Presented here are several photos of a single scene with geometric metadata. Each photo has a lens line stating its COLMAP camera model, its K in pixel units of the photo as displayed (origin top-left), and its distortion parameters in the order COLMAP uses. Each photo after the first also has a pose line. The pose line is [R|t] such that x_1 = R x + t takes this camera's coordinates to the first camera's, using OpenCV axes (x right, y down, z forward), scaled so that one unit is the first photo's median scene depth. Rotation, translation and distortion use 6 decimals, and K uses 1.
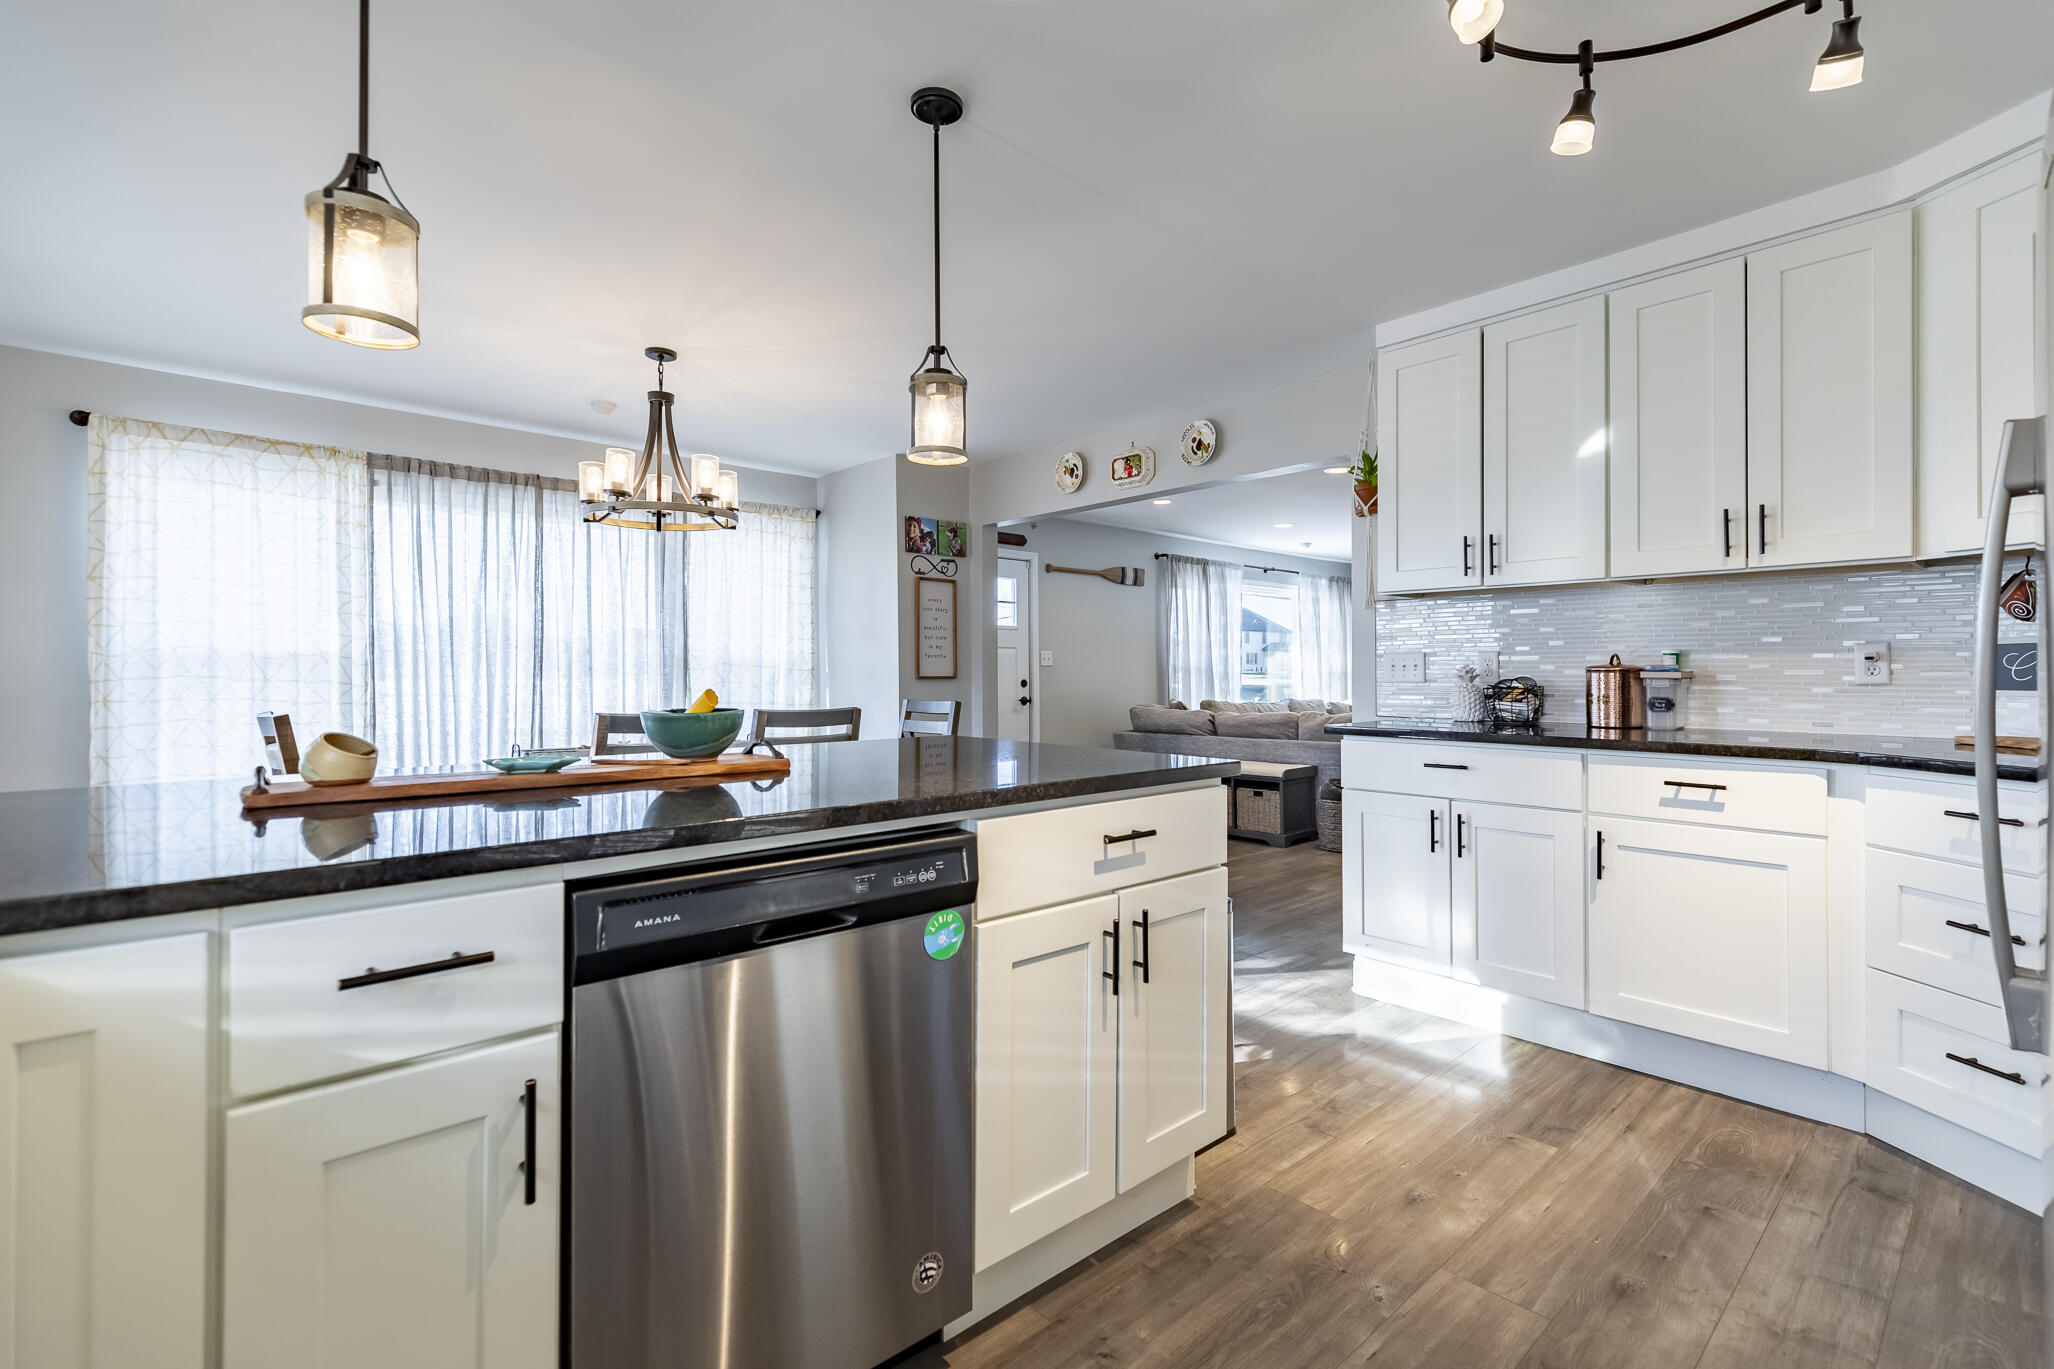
lens RADIAL K [[907.1, 0, 1019.8], [0, 907.1, 674.4], [0, 0, 1]] dist [0.001643, 0.000211]
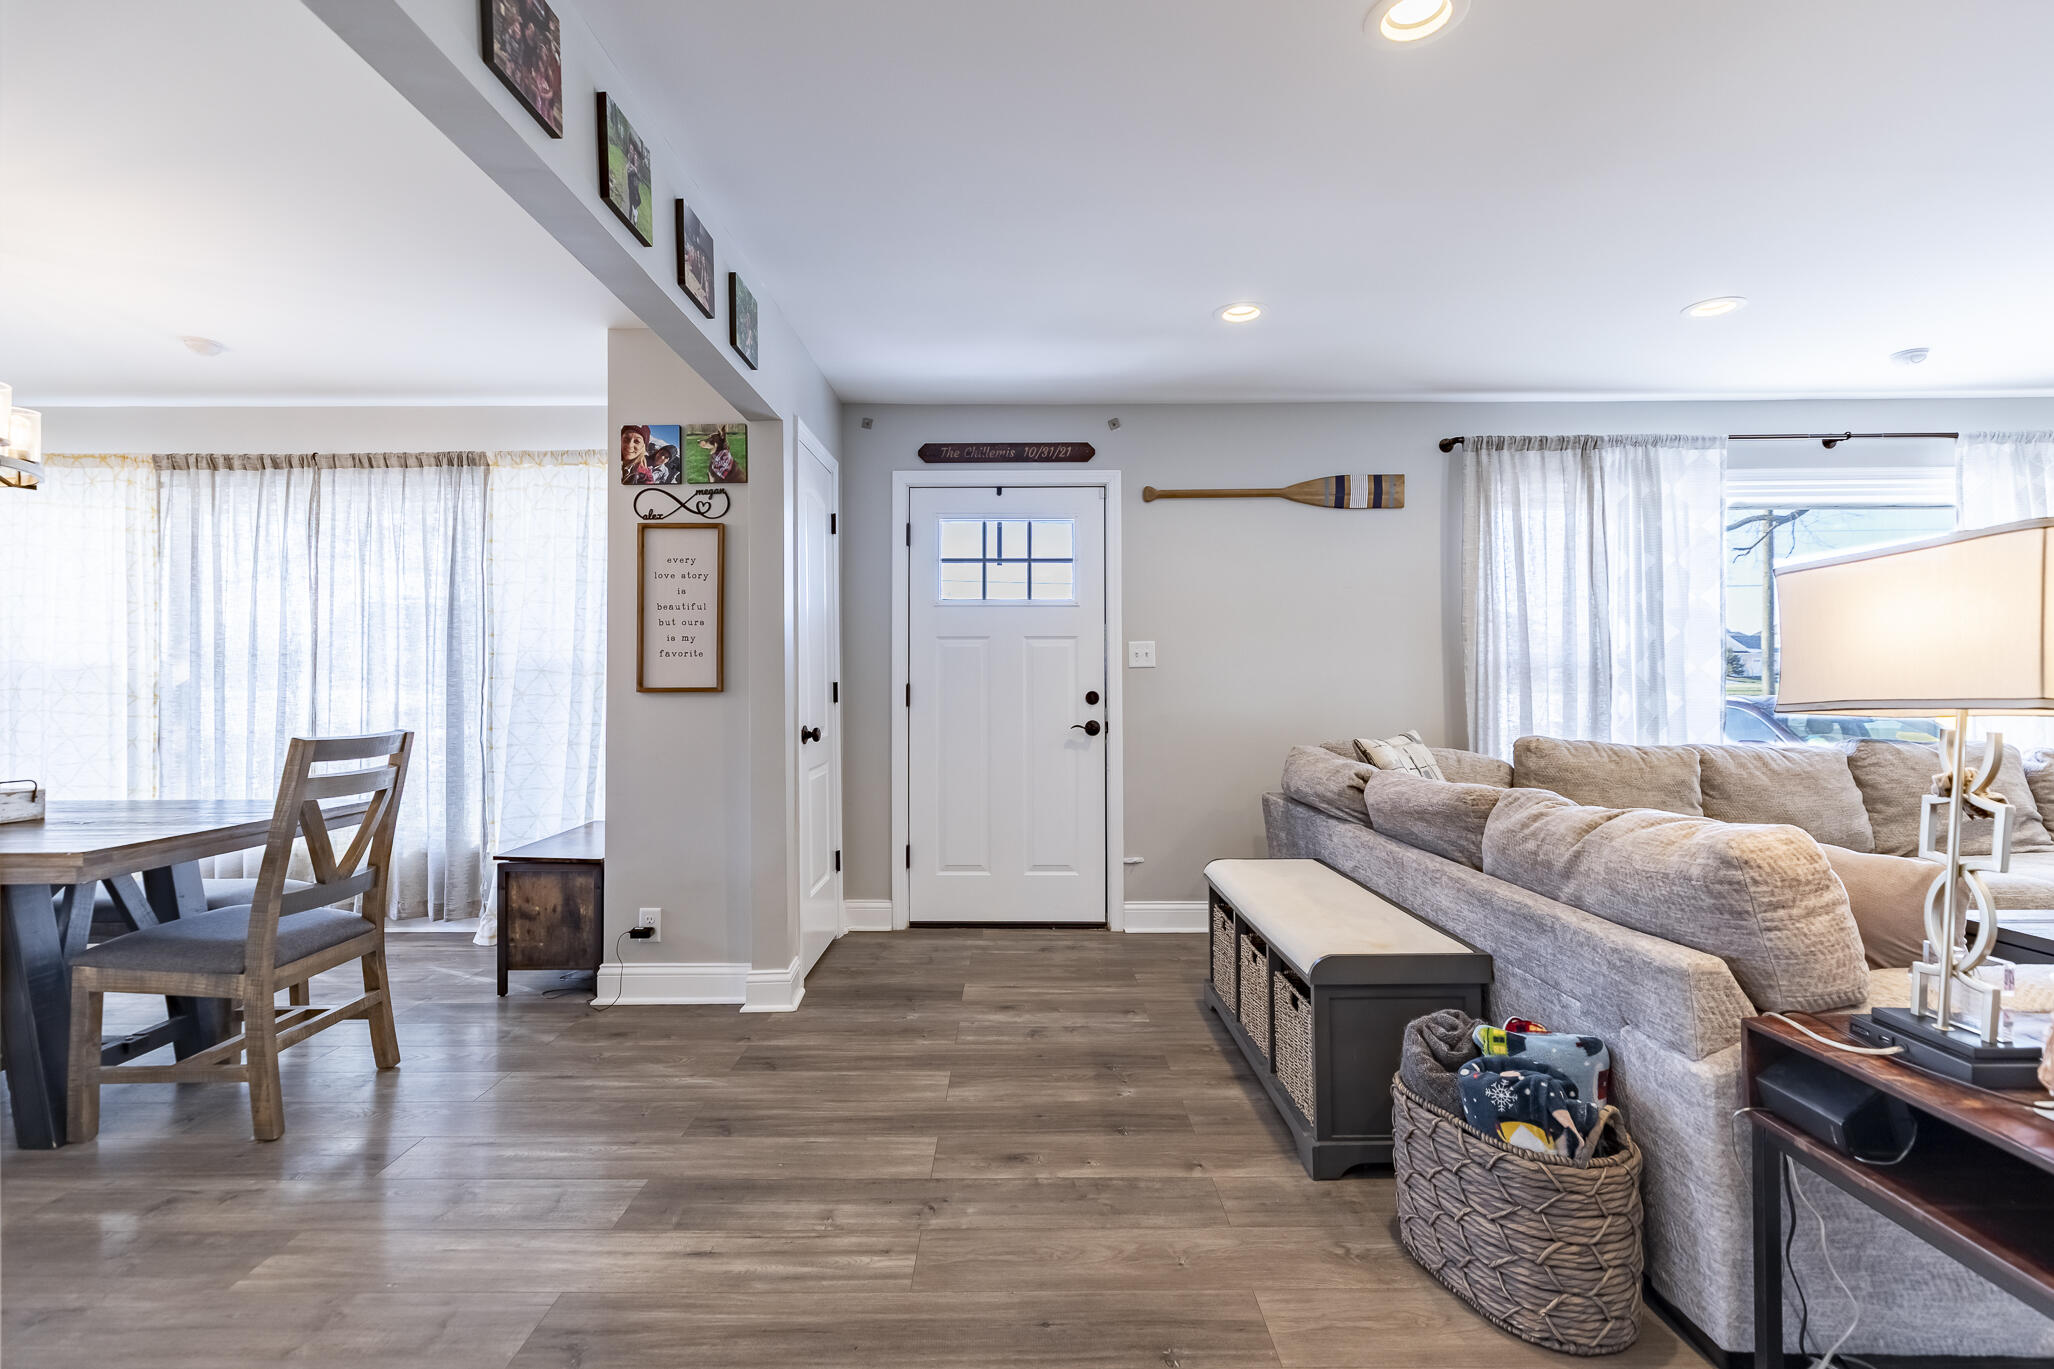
lens RADIAL K [[907.1, 0, 1019.8], [0, 907.1, 674.4], [0, 0, 1]] dist [0.001643, 0.000211]
pose [[0.740063, -0.007072, -0.672500, 0.463953], [0.003396, 0.999971, -0.006779, -0.001790], [0.672529, 0.002733, 0.740066, 0.696143]]
